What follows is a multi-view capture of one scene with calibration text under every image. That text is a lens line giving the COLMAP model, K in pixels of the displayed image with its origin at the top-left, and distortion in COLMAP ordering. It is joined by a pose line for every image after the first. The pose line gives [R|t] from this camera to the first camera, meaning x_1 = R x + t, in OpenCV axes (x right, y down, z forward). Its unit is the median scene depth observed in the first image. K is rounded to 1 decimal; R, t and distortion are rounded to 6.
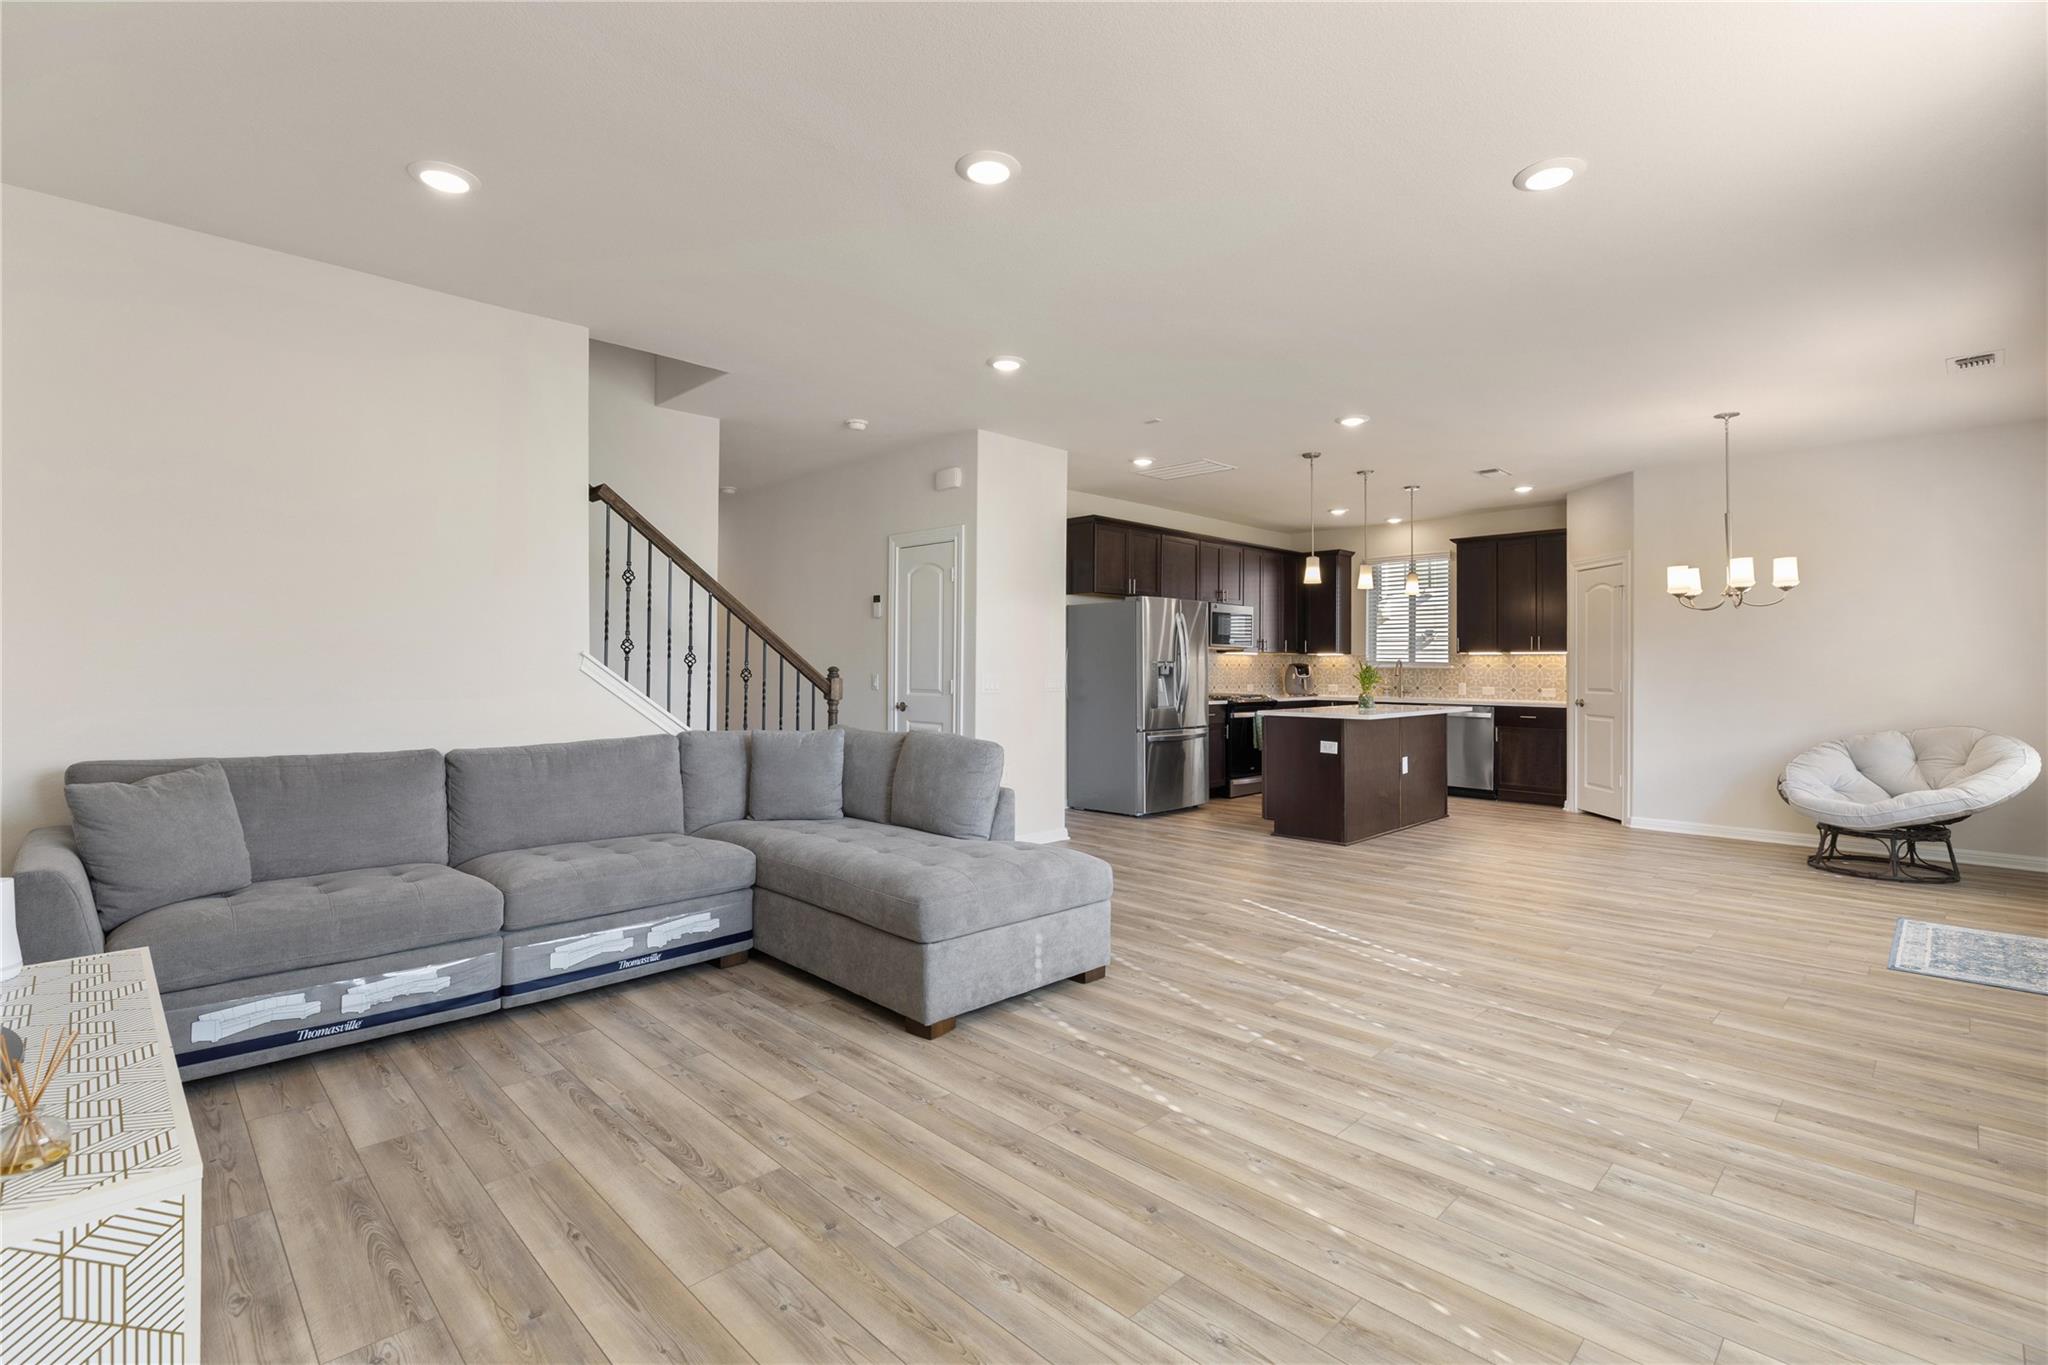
lens RADIAL K [[996.5, 0, 1036.5], [0, 996.5, 657.7], [0, 0, 1]] dist [0.000454, -0.000495]
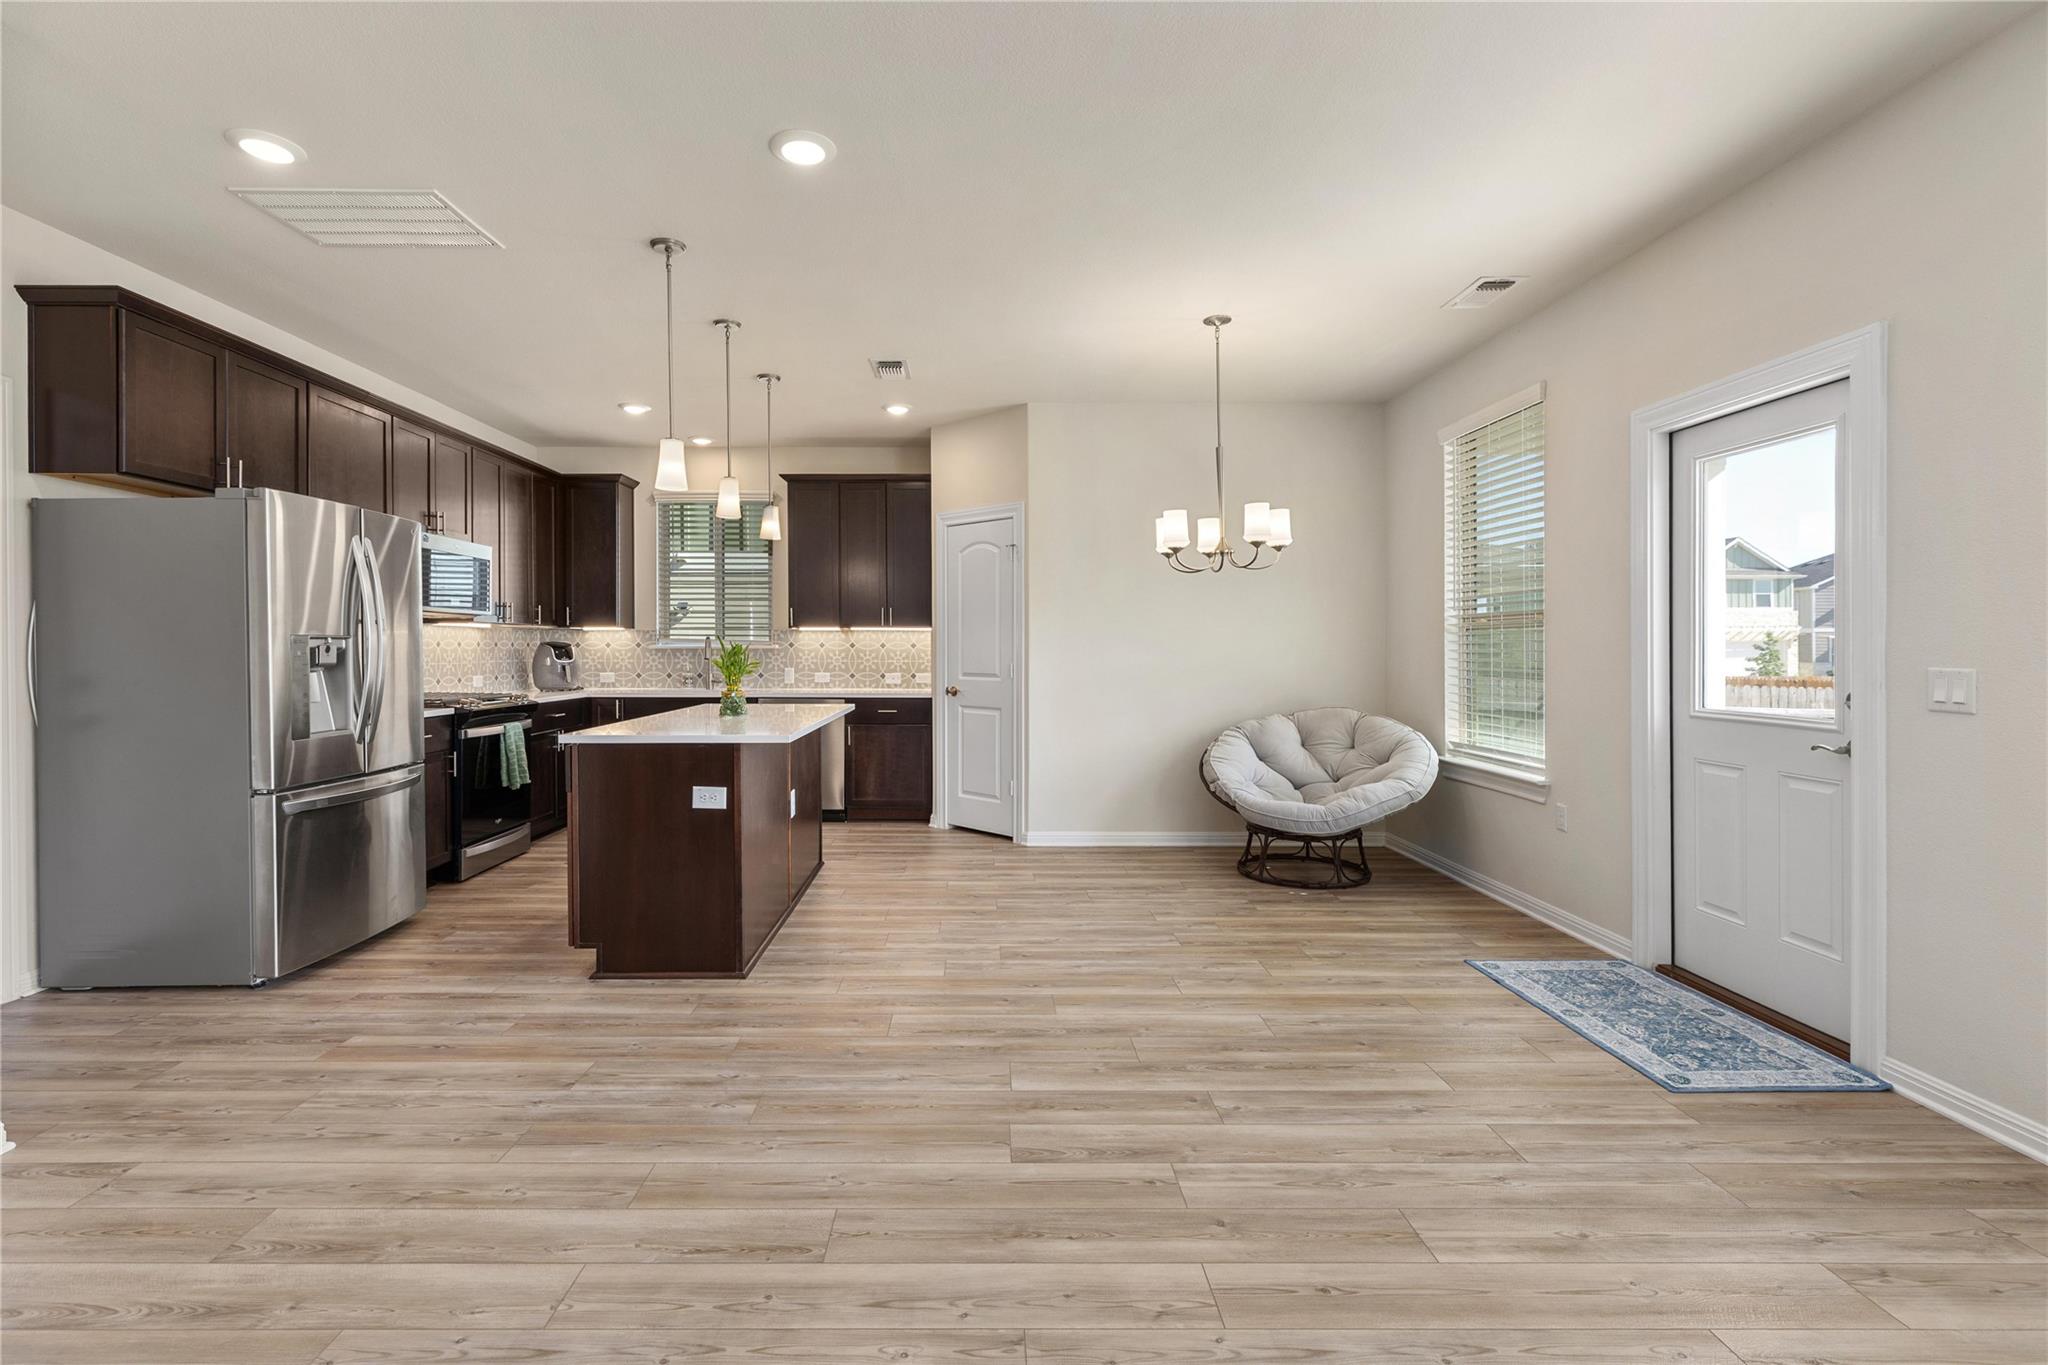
lens RADIAL K [[996.5, 0, 1036.5], [0, 996.5, 657.7], [0, 0, 1]] dist [0.000454, -0.000495]
pose [[0.713778, -0.009650, 0.700306, 0.035111], [-0.004399, 0.999824, 0.018260, 0.003387], [-0.700358, -0.016114, 0.713609, 0.383395]]
